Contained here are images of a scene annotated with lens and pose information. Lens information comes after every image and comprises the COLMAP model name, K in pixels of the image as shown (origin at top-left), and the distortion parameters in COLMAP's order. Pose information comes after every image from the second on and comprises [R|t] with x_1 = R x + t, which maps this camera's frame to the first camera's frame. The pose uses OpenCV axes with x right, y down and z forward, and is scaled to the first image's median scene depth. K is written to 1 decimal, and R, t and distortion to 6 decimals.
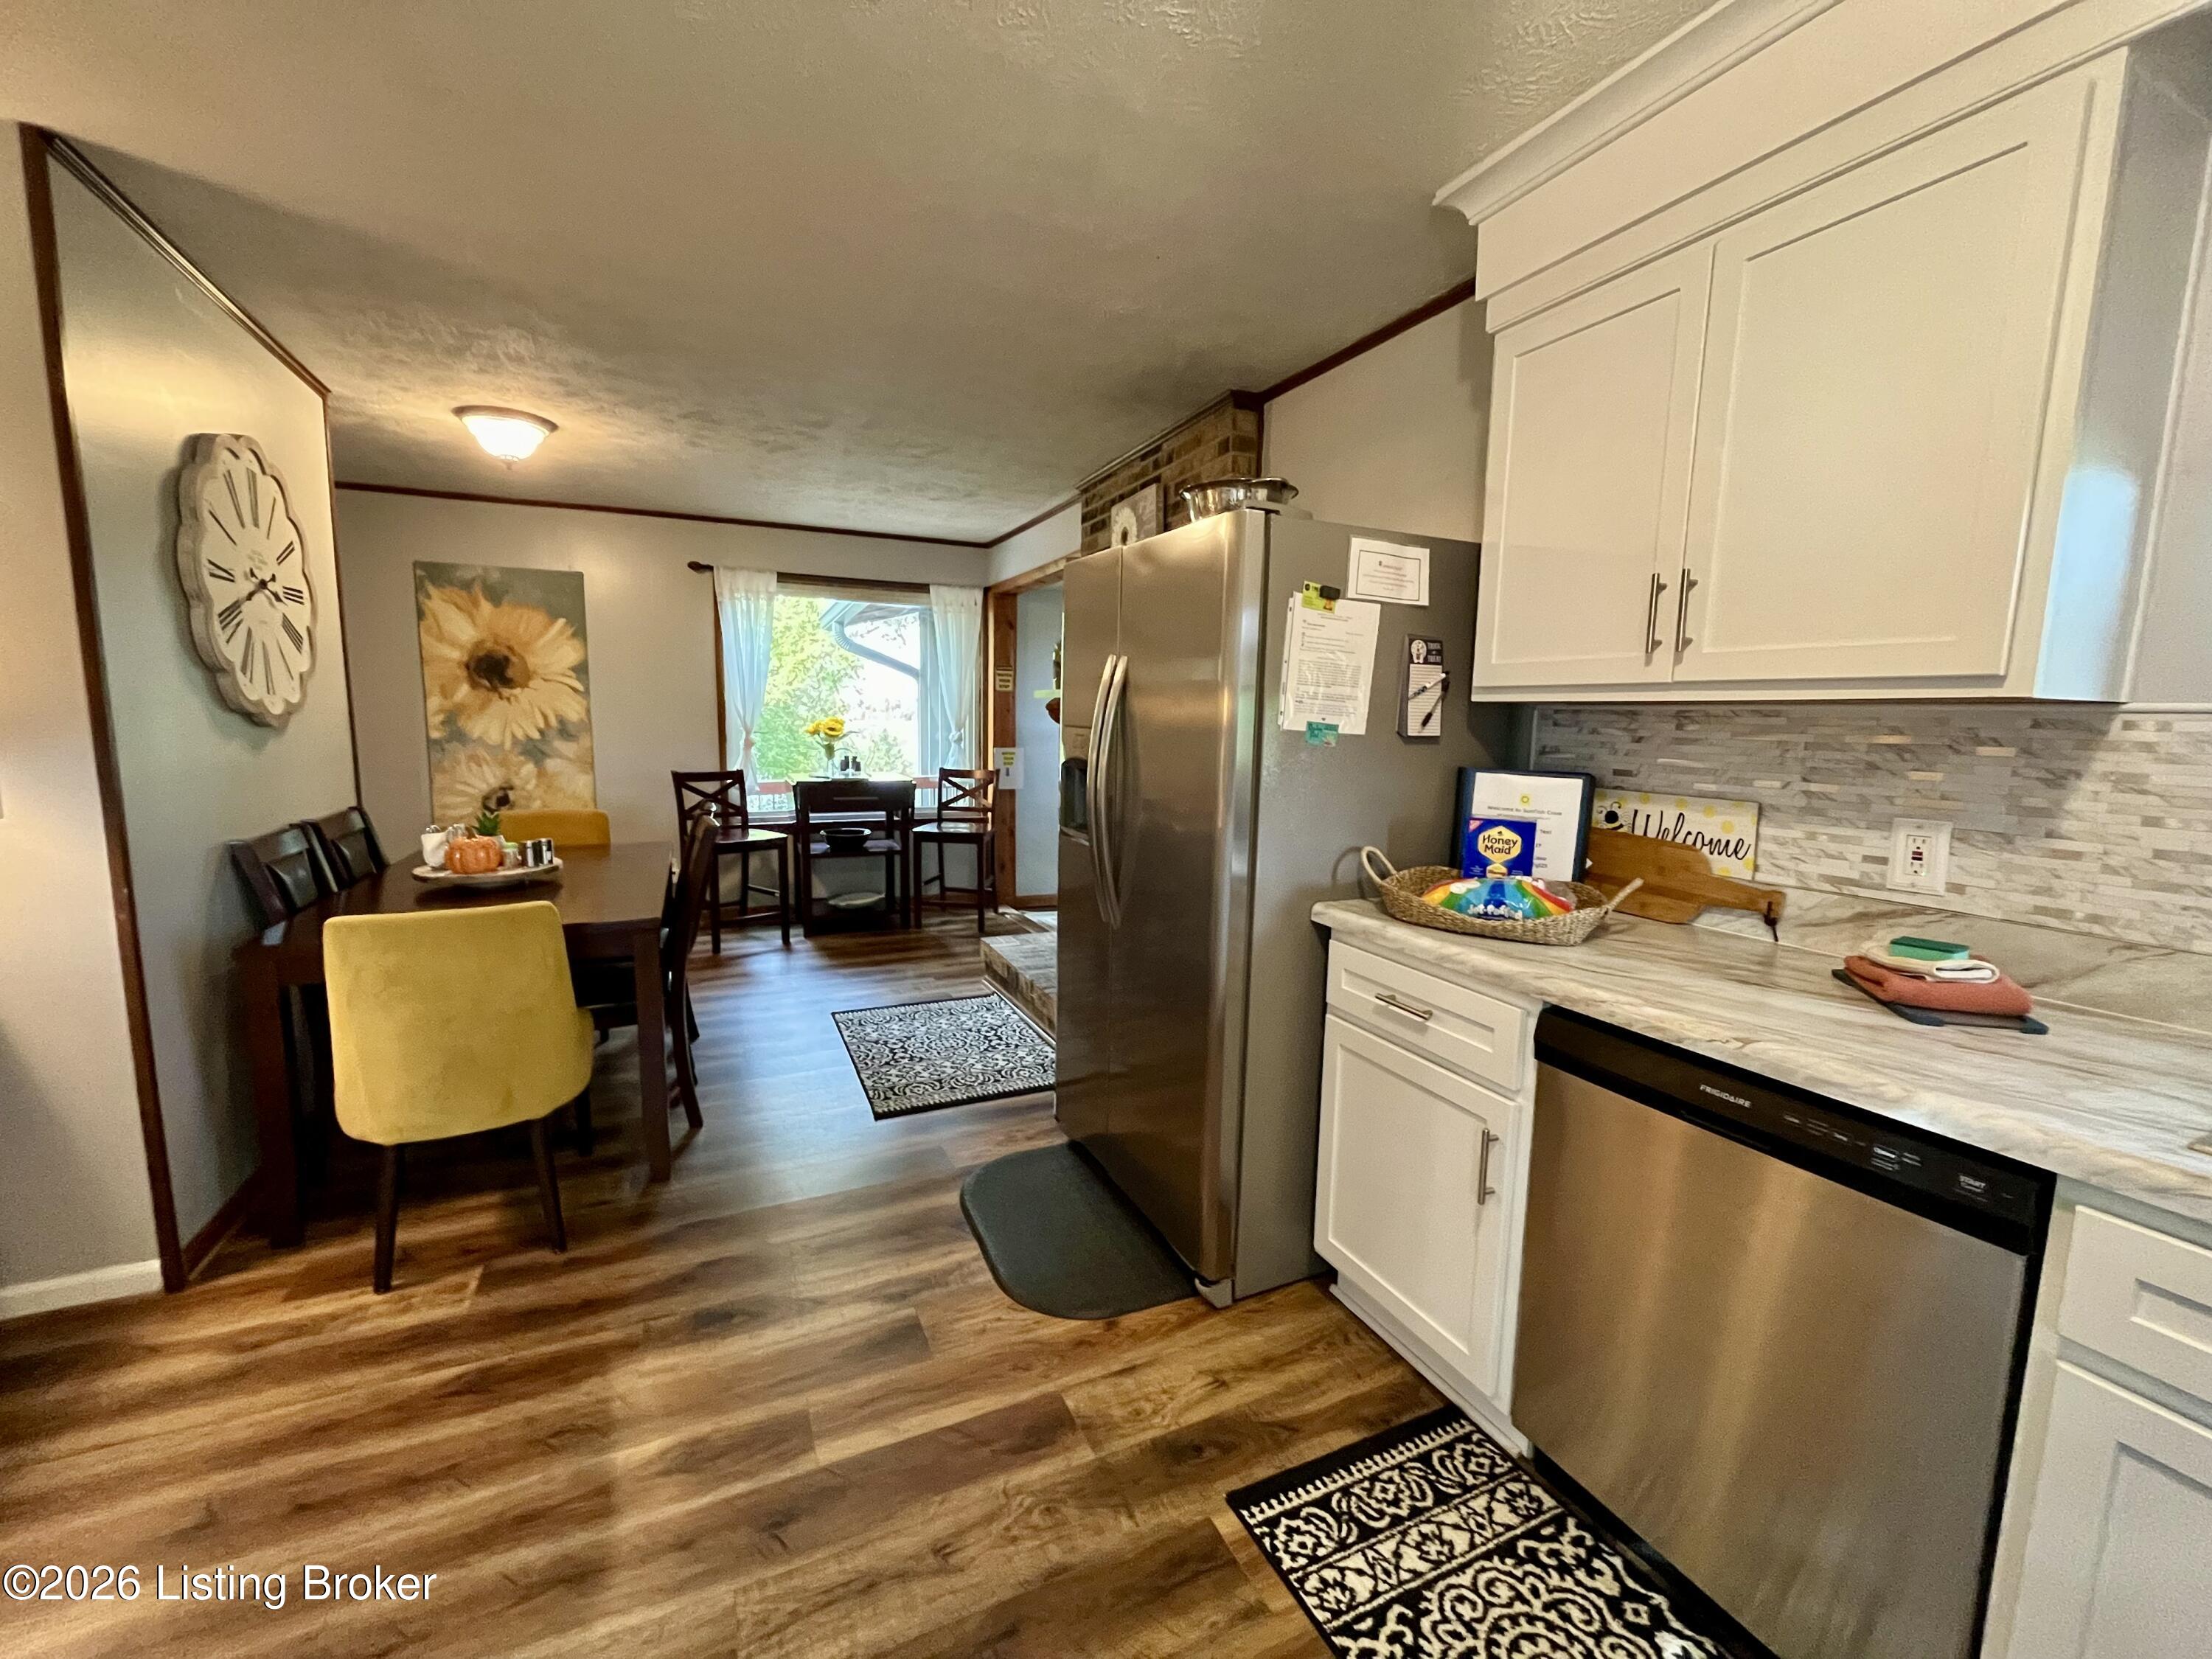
lens RADIAL K [[894.5, 0, 1090.9], [0, 894.5, 832.1], [0, 0, 1]] dist [-0.000321, -0.000724]
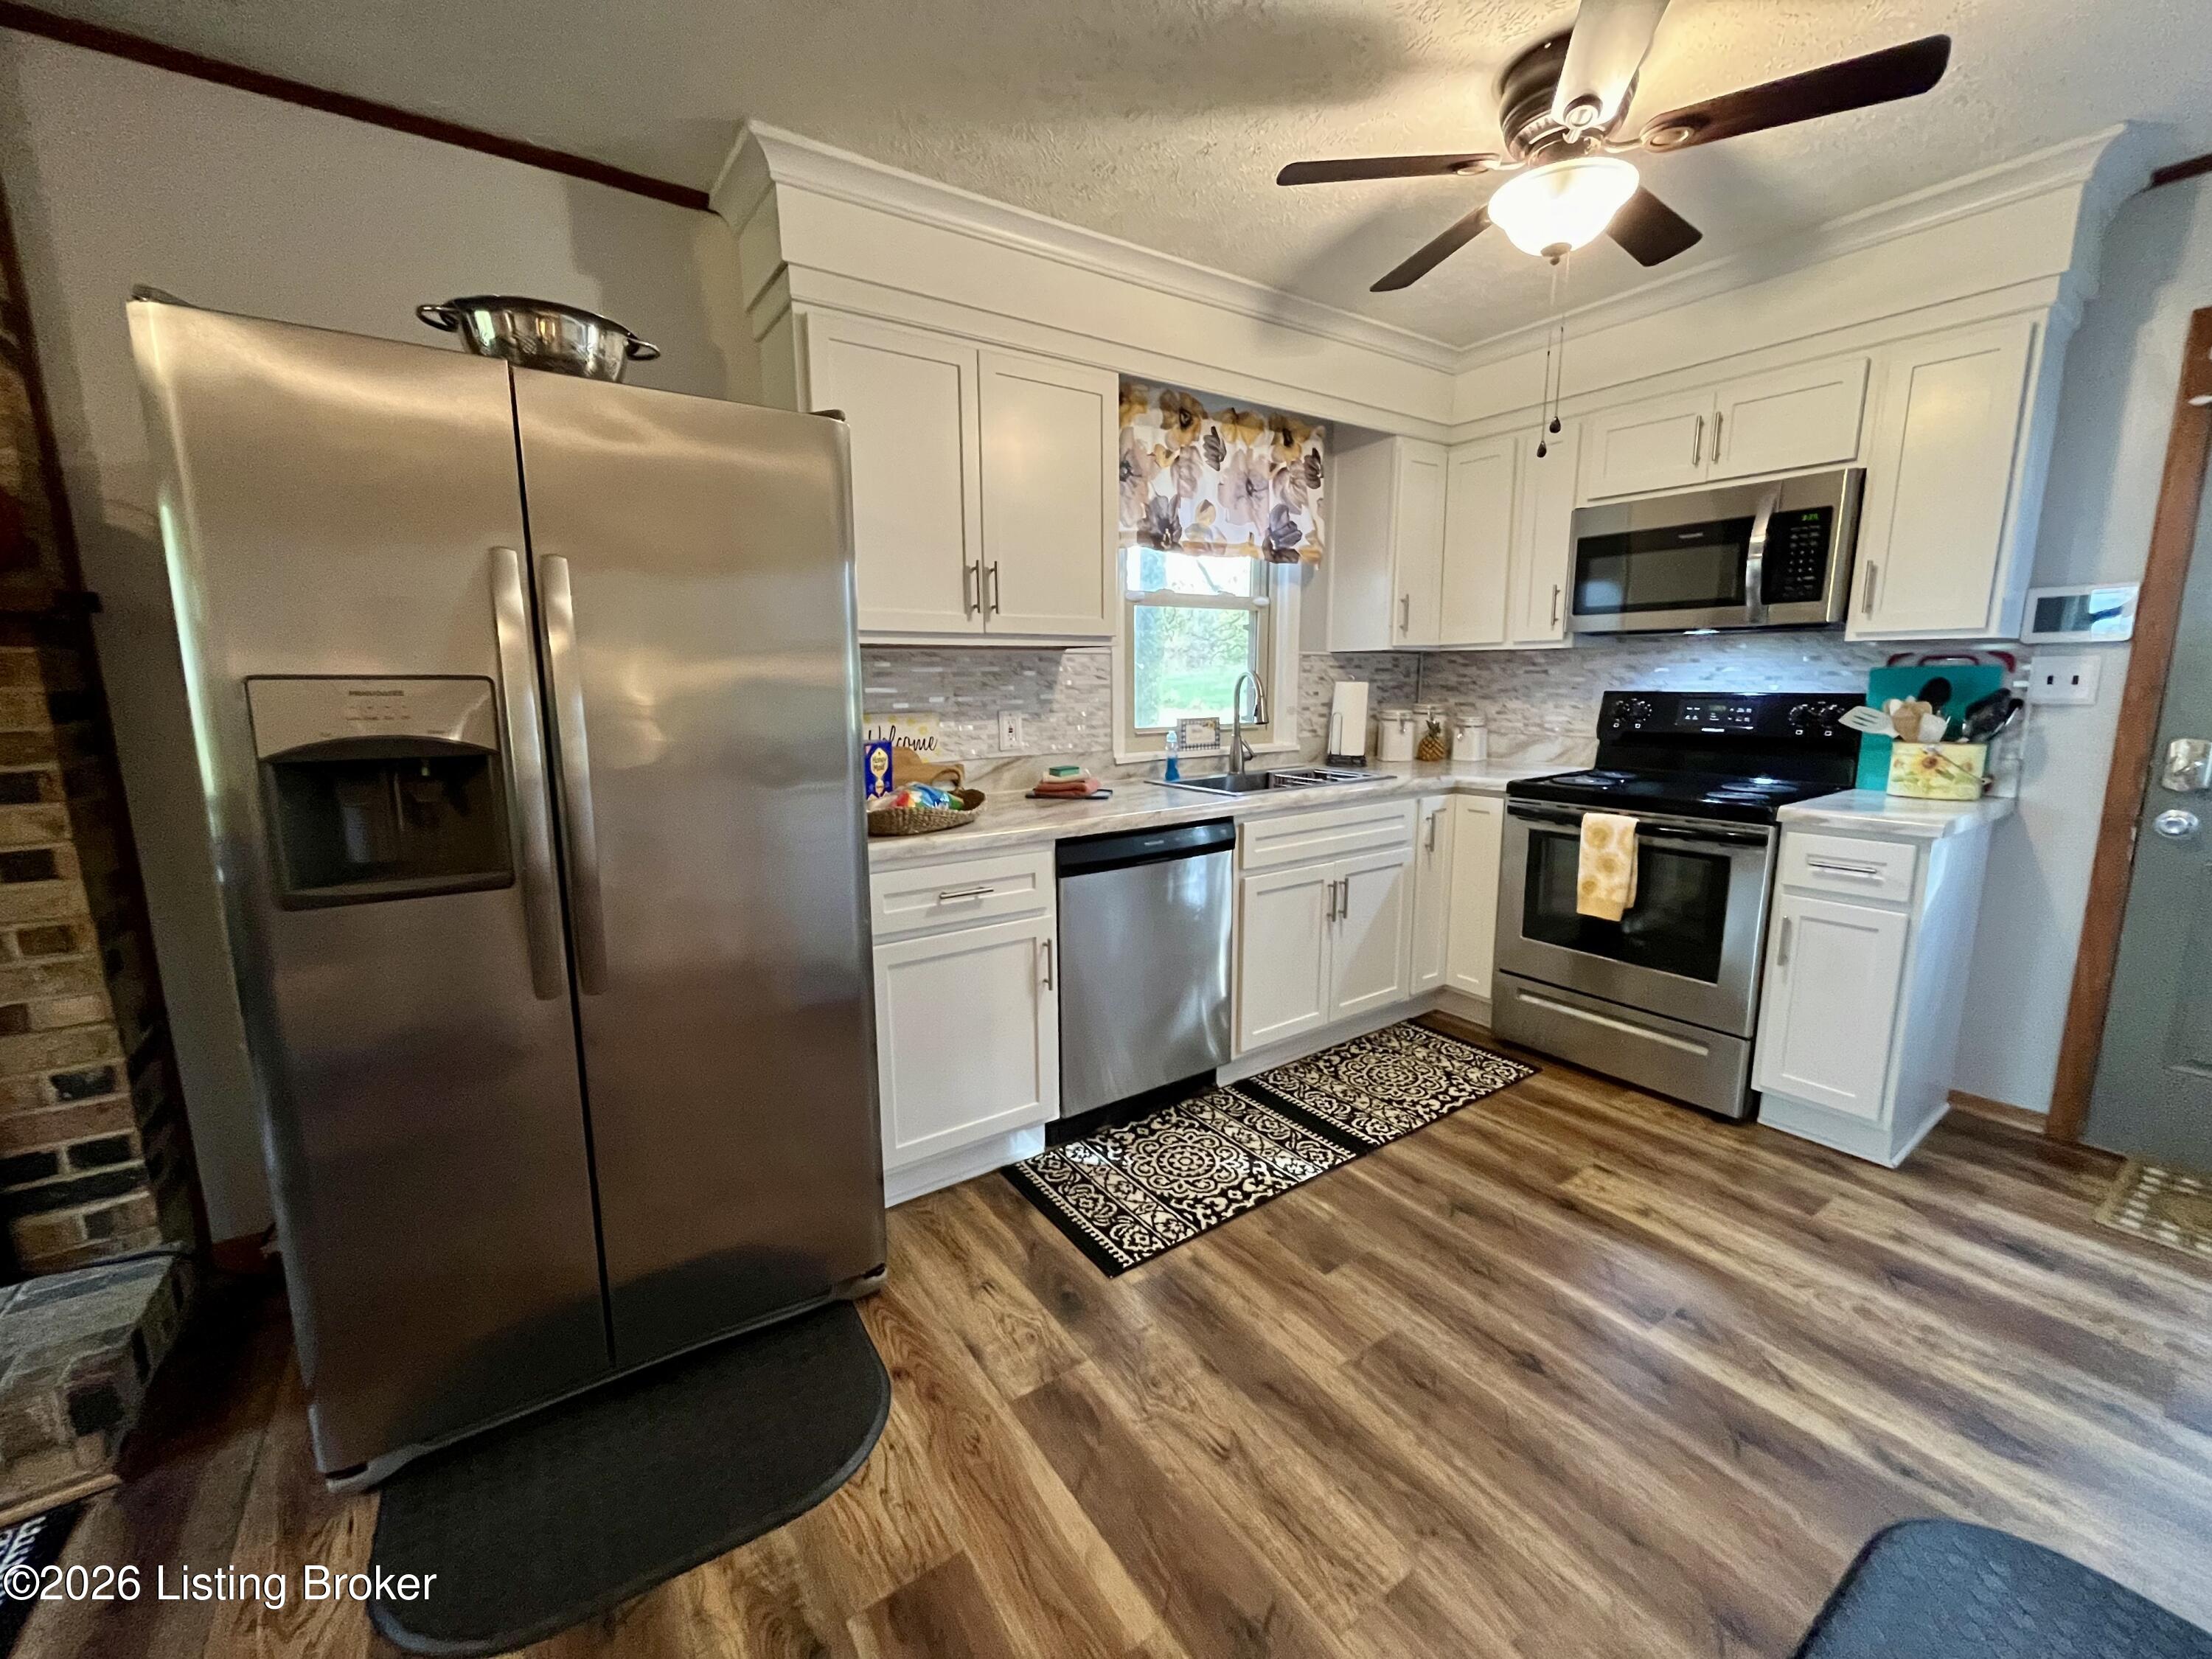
lens RADIAL K [[894.5, 0, 1111.0], [0, 894.5, 823.6], [0, 0, 1]] dist [-0.000321, -0.000724]
pose [[-0.180182, -0.176975, 0.967582, -0.923736], [0.133195, 0.970231, 0.202263, -0.128857], [-0.974574, 0.165321, -0.151246, 1.046324]]
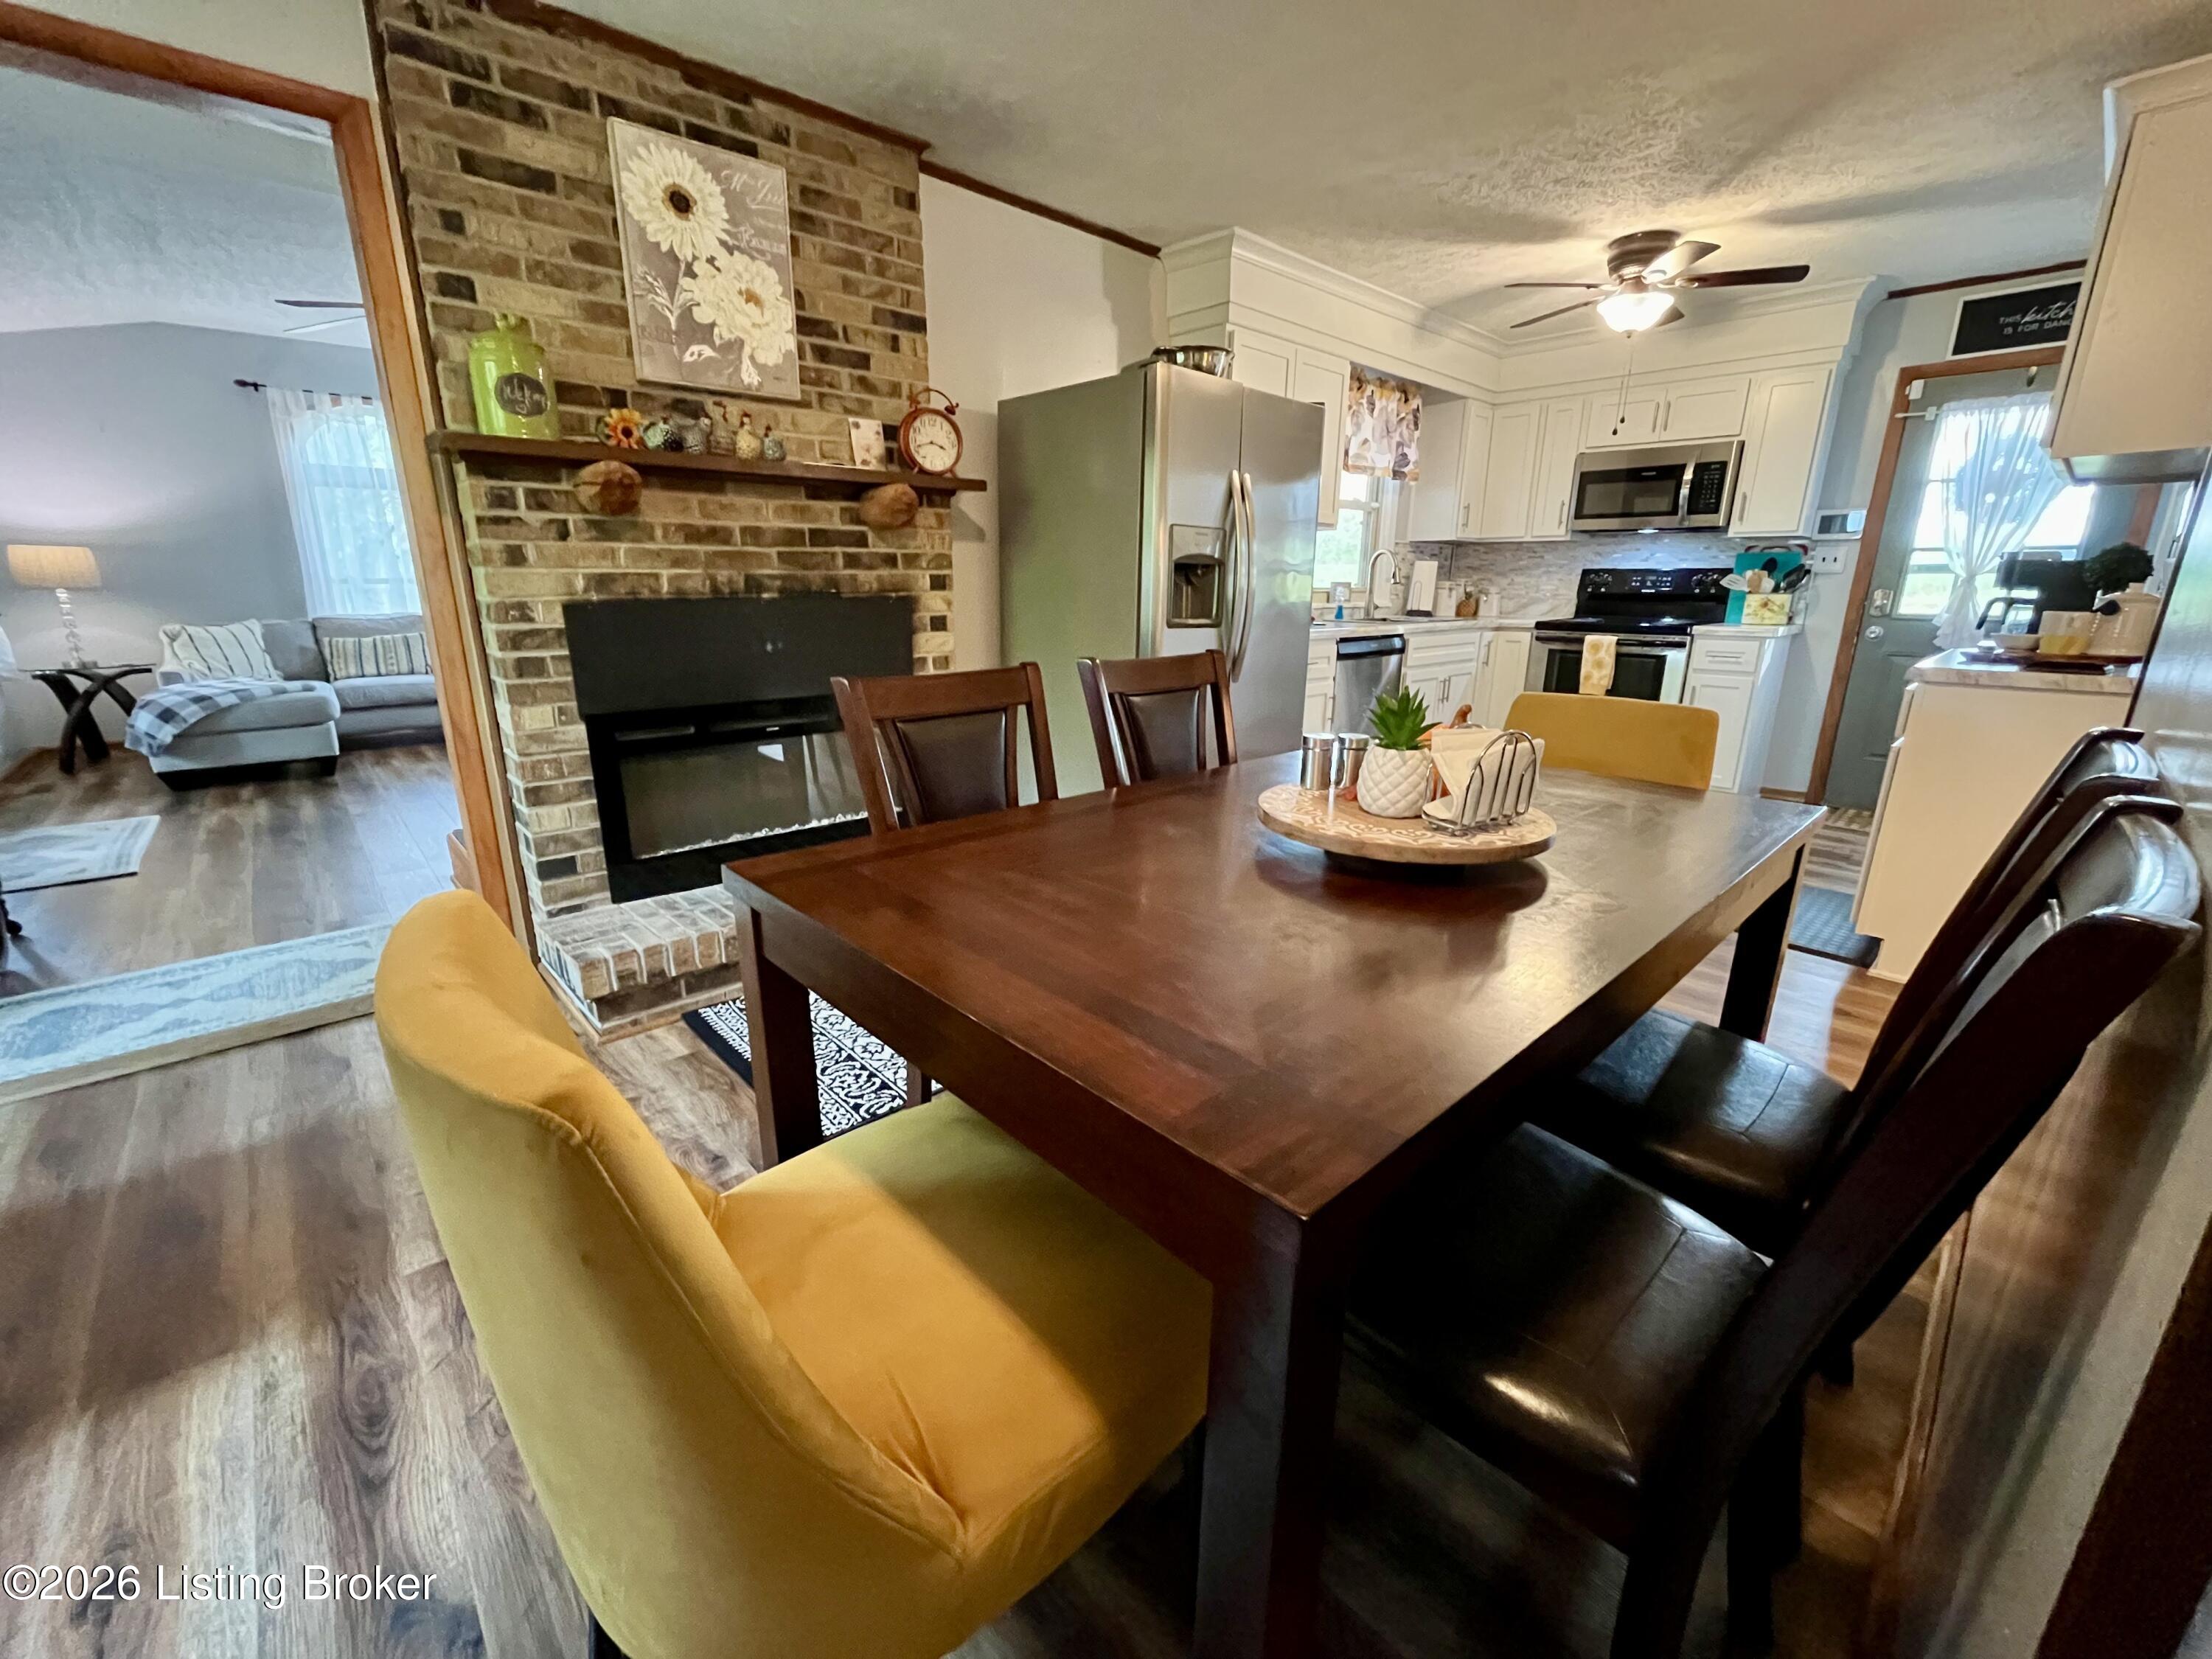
lens RADIAL K [[894.5, 0, 1112.2], [0, 894.5, 825.3], [0, 0, 1]] dist [-0.000321, -0.000724]
pose [[-0.329354, -0.267271, 0.905590, -1.659535], [0.109952, 0.941720, 0.317923, -0.197499], [-0.937783, 0.204280, -0.280772, 2.168448]]
